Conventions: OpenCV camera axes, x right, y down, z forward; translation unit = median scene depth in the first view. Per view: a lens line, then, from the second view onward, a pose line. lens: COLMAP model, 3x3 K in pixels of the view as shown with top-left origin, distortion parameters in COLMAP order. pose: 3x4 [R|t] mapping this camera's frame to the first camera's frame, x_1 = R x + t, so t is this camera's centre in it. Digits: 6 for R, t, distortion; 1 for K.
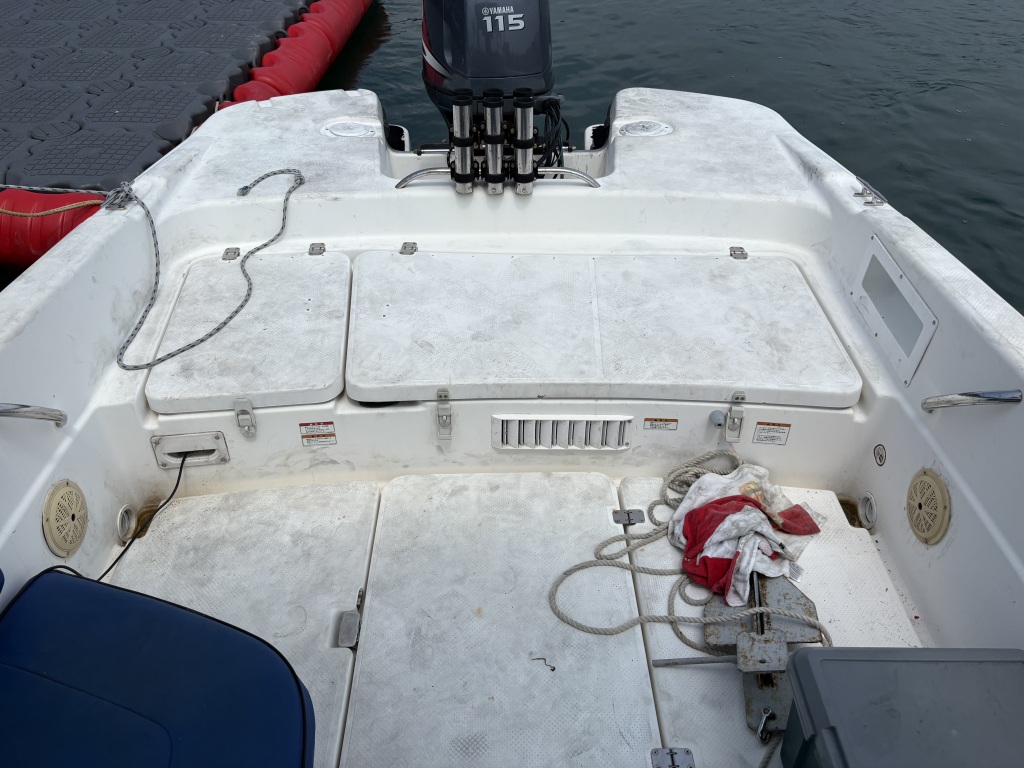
lens RADIAL K [[767.9, 0, 514.5], [0, 767.9, 385.9], [0, 0, 1]] dist [0.107959, -0.263718]
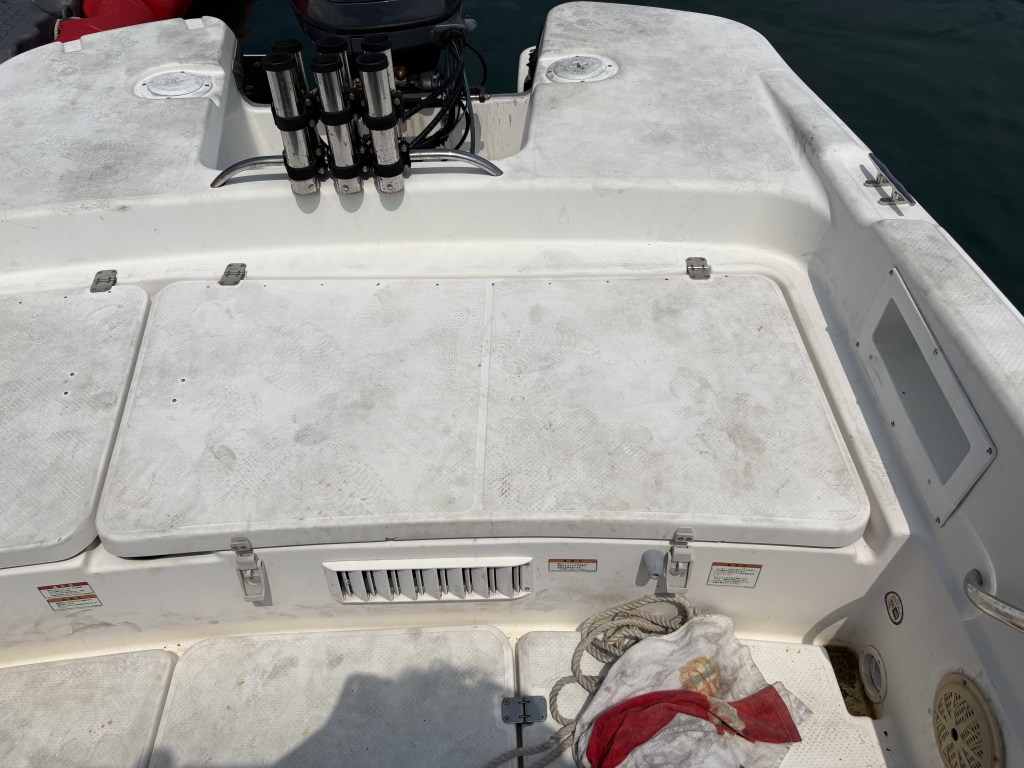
lens RADIAL K [[787.3, 0, 512.0], [0, 787.3, 384.0], [0, 0, 1]] dist [0.030698, -0.036287]
pose [[0.999383, -0.034090, -0.008434, 0.148816], [0.034898, 0.990881, 0.130143, -0.202665], [0.003921, -0.130357, 0.991459, 0.334501]]
